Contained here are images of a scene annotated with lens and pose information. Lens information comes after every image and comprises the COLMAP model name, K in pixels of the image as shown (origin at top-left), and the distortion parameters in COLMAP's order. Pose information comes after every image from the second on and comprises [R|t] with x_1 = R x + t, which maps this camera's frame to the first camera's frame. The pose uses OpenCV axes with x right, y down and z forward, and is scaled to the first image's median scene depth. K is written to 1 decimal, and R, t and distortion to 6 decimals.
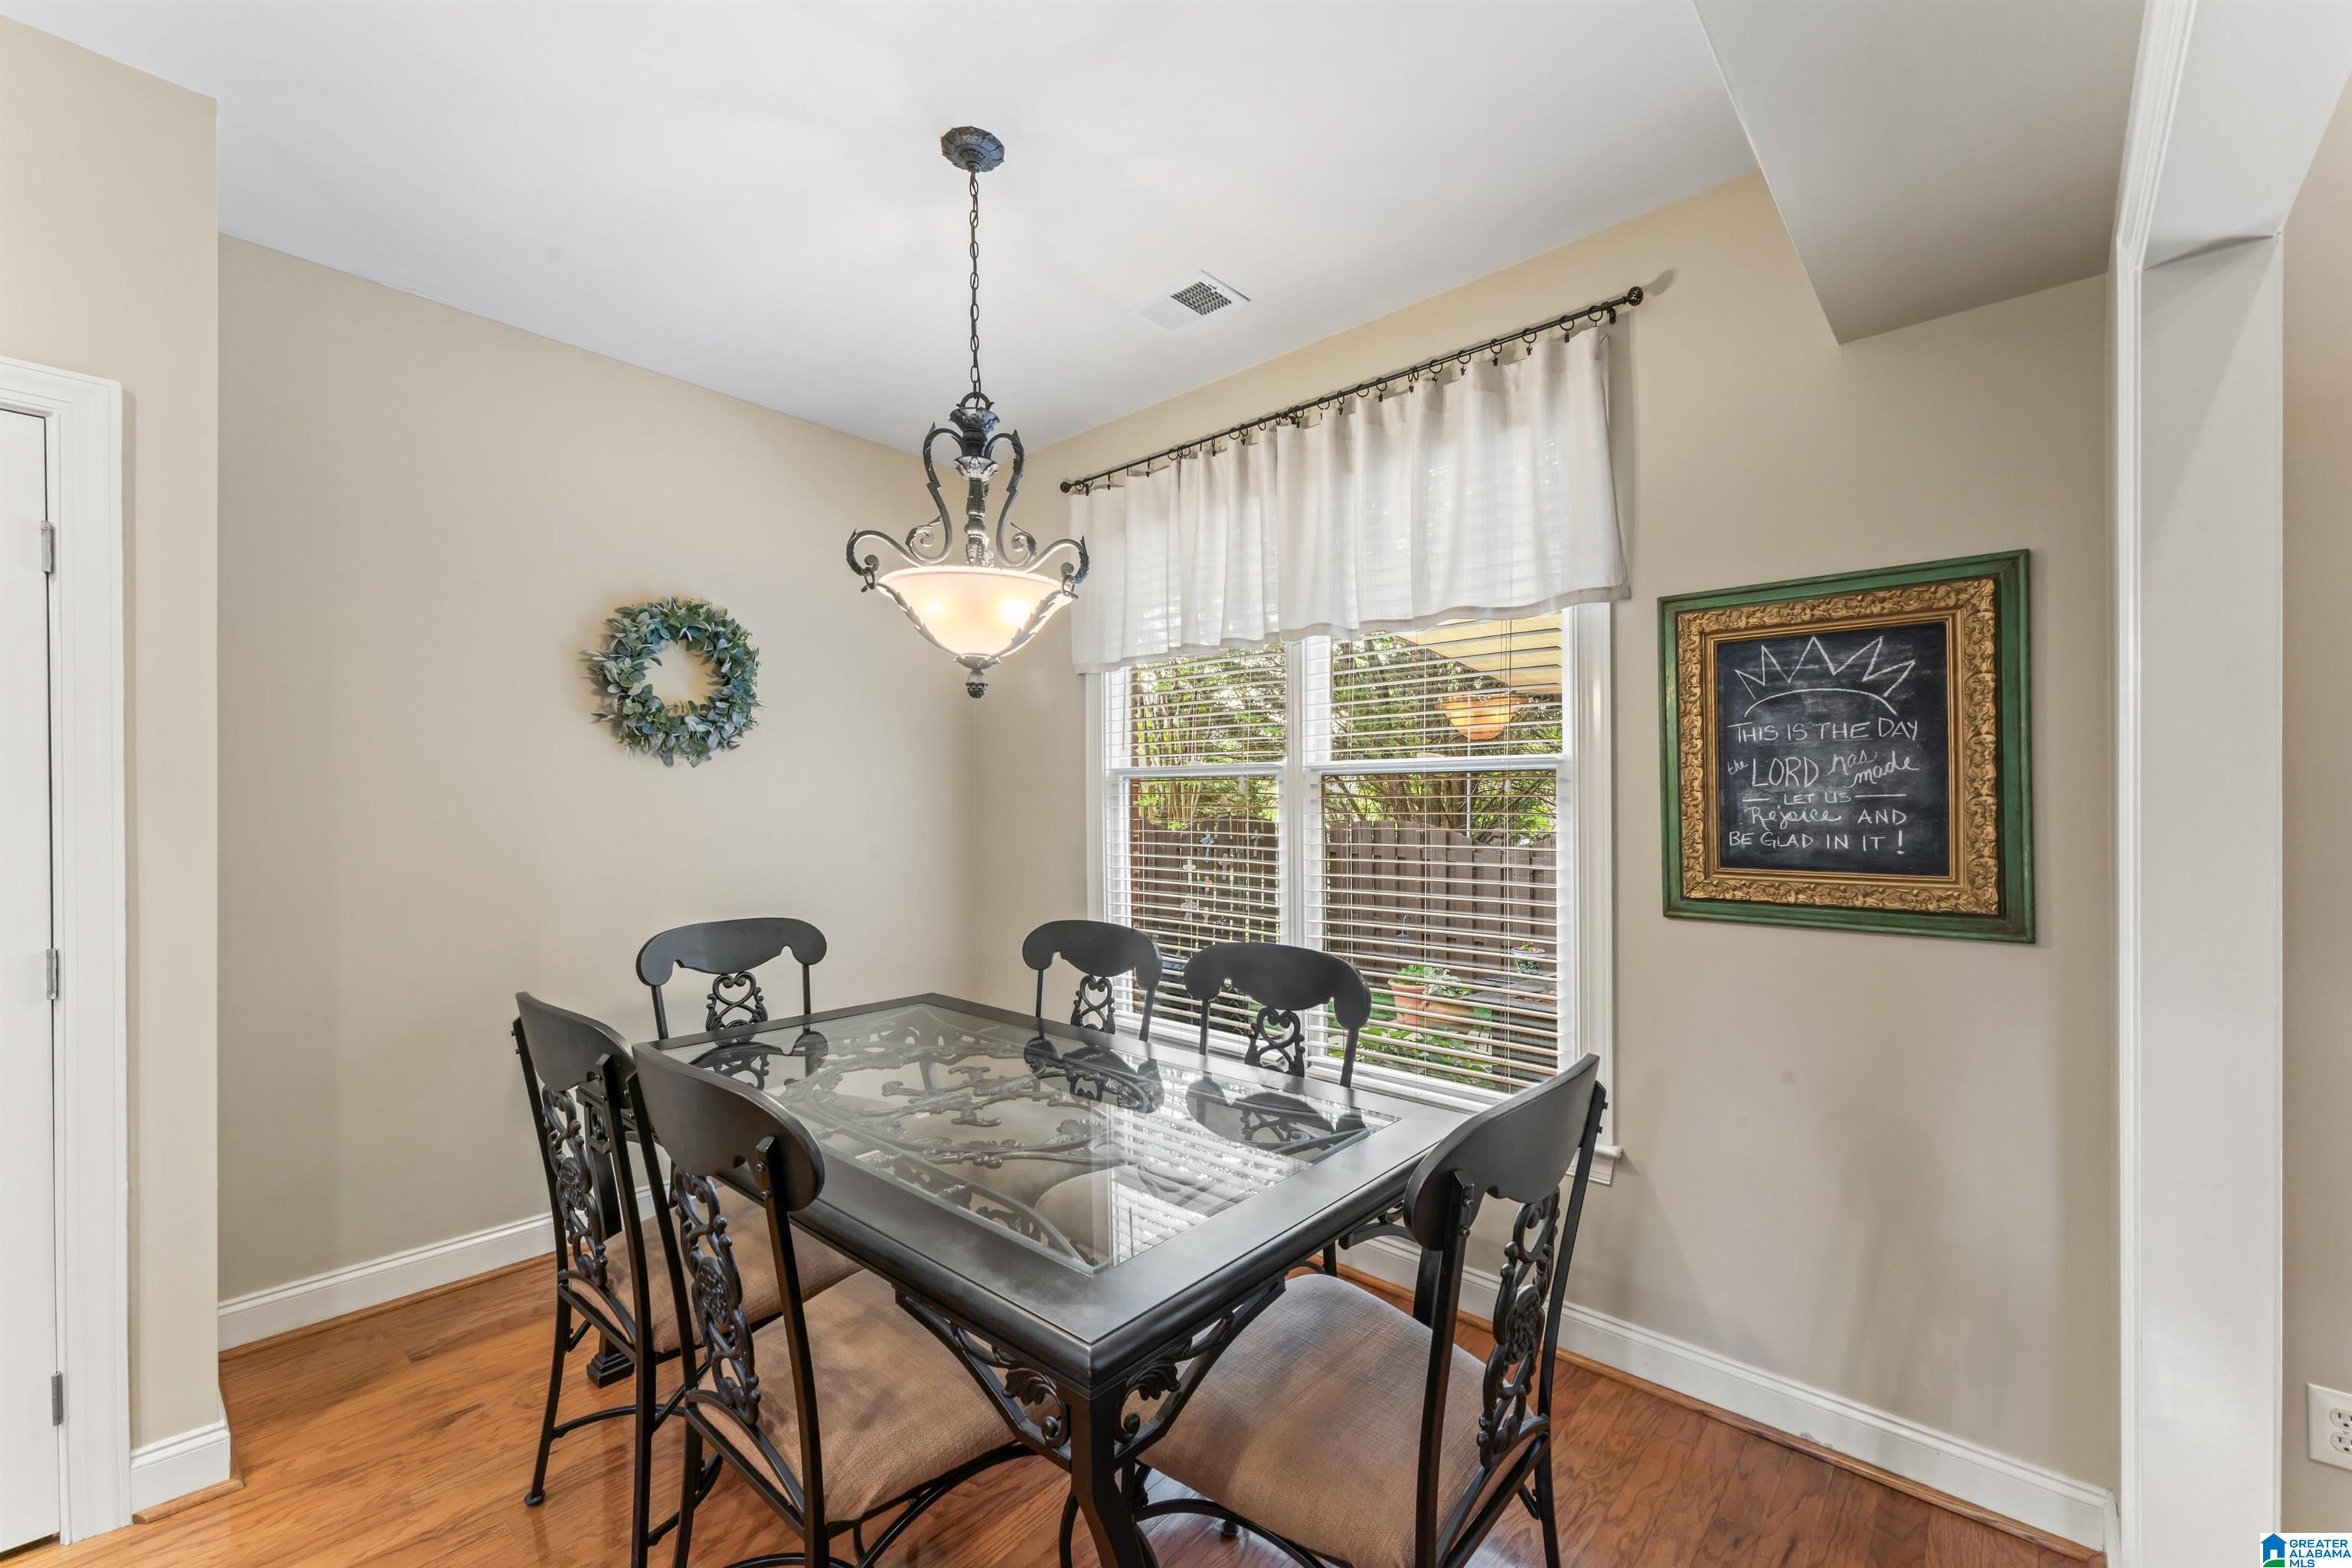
lens RADIAL K [[940.1, 0, 1180.9], [0, 940.1, 797.4], [0, 0, 1]] dist [-0.000158, -0.000260]
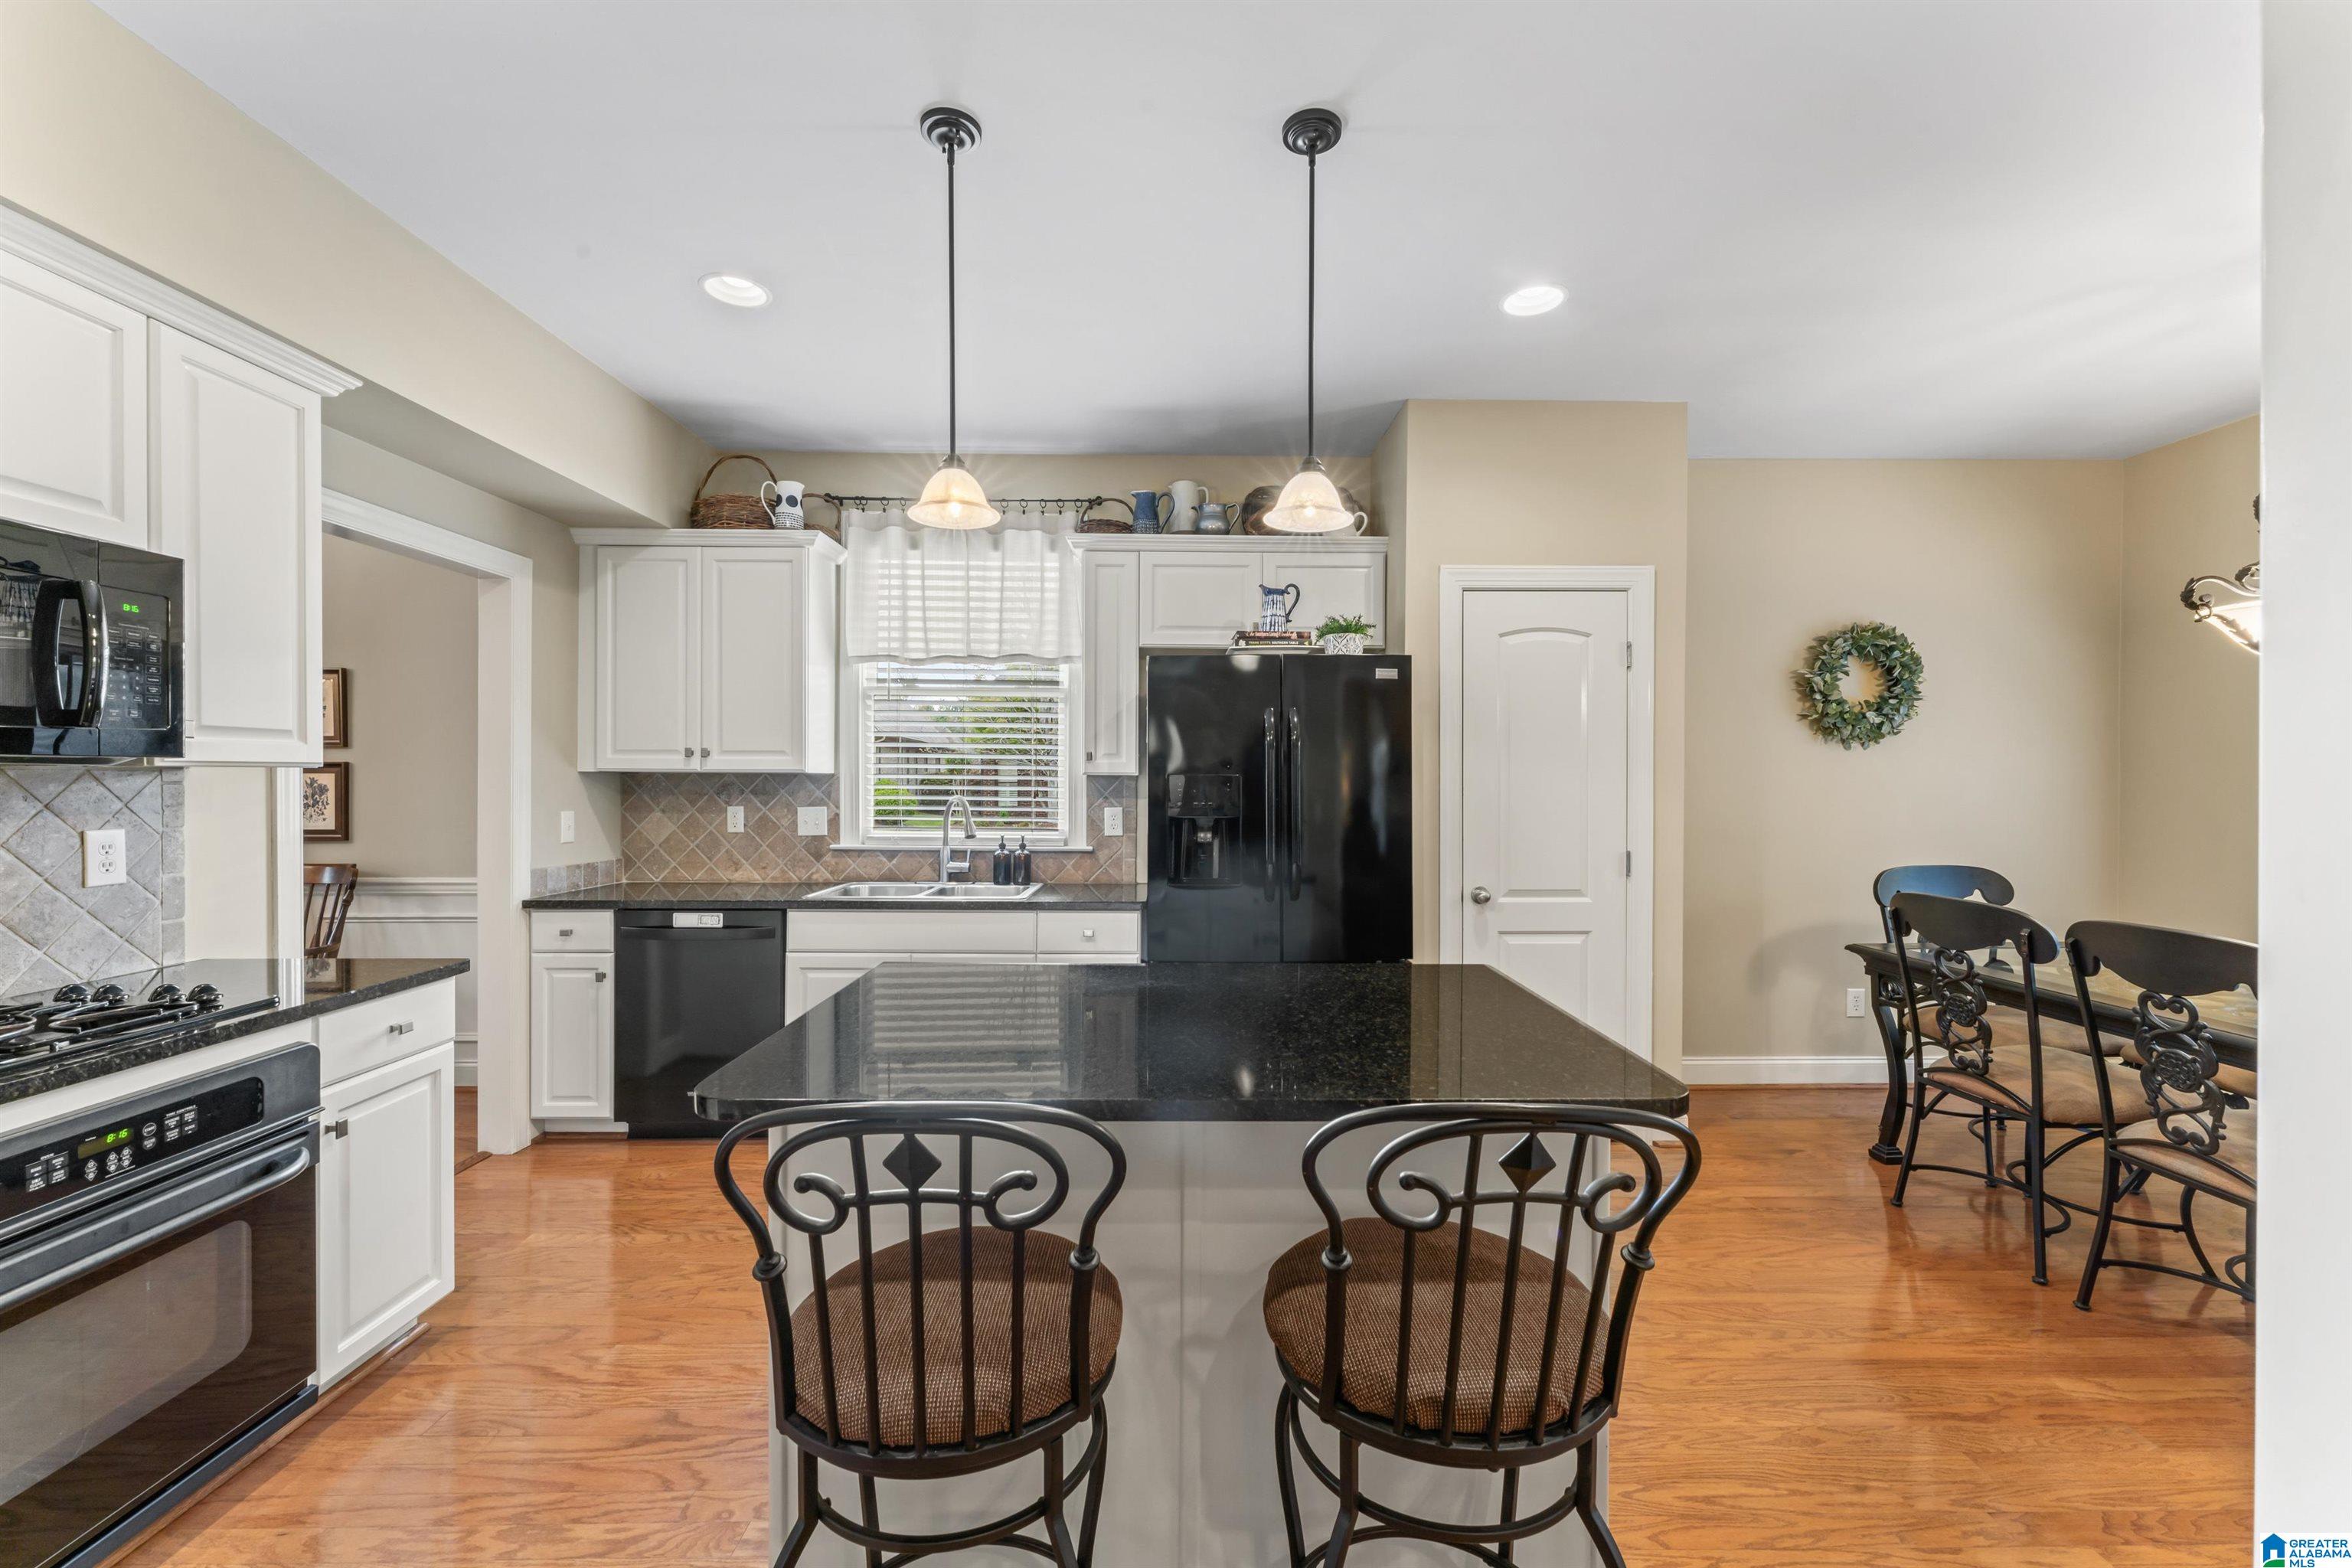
lens RADIAL K [[937.1, 0, 1181.3], [0, 937.1, 783.4], [0, 0, 1]] dist [0.002961, -0.000392]
pose [[0.676894, -0.000140, -0.736081, -0.259022], [0.010671, 0.999897, 0.009622, -0.010368], [0.736003, -0.014368, 0.676825, -0.783524]]
